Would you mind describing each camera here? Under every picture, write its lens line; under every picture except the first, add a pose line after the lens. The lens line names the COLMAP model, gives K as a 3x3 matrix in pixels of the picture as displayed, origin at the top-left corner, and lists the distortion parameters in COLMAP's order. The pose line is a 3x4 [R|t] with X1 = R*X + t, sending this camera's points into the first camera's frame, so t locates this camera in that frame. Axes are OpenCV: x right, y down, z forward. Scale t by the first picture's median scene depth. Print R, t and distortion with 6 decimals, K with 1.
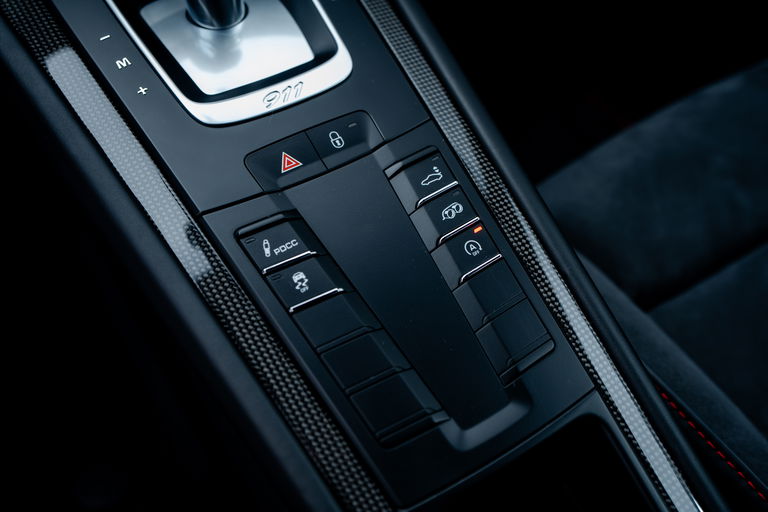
lens RADIAL K [[759.7, 0, 384.0], [0, 759.7, 256.0], [0, 0, 1]] dist [0.057290, 0.002534]
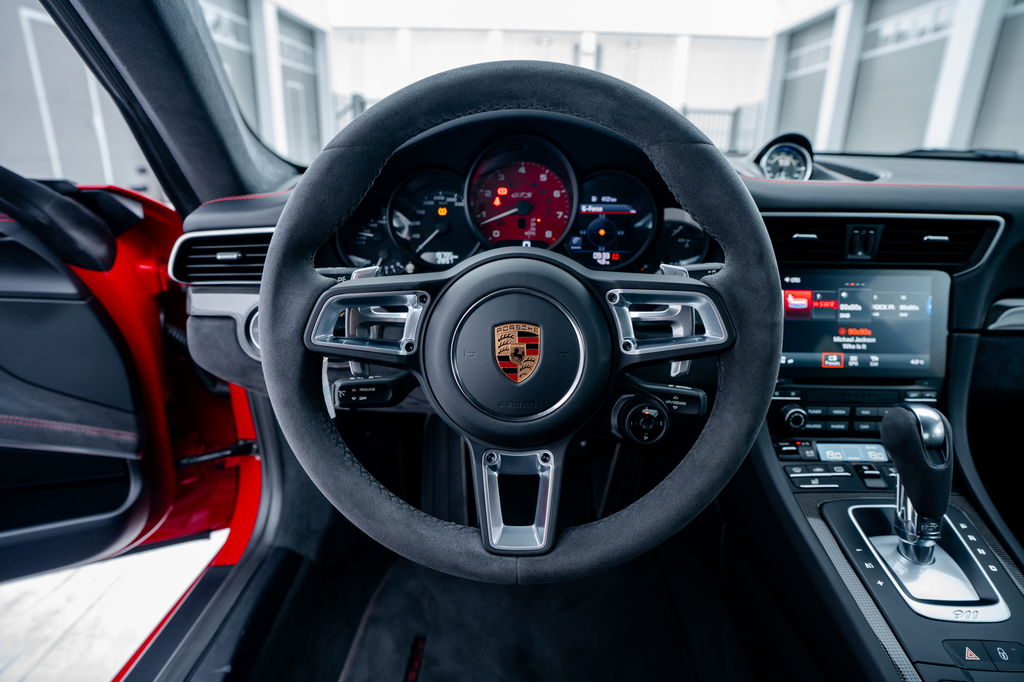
lens RADIAL K [[590.2, 0, 512.0], [0, 590.2, 341.0], [0, 0, 1]] dist [-0.039863, 0.021940]
pose [[0.827228, 0.180955, -0.531930, -0.418415], [-0.432623, 0.809212, -0.397509, 0.282430], [0.358513, 0.558956, 0.747688, -0.799388]]
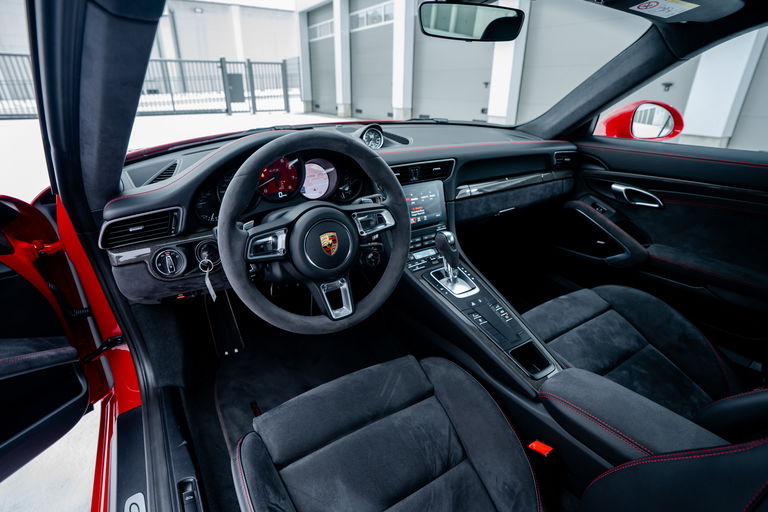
lens RADIAL K [[388.9, 0, 389.4], [0, 388.9, 261.2], [0, 0, 1]] dist [-0.041448, 0.000778]
pose [[0.999988, -0.003709, -0.003272, -0.742896], [0.001980, 0.906348, -0.422528, 0.818473], [0.004532, 0.422516, 0.906344, -1.796756]]
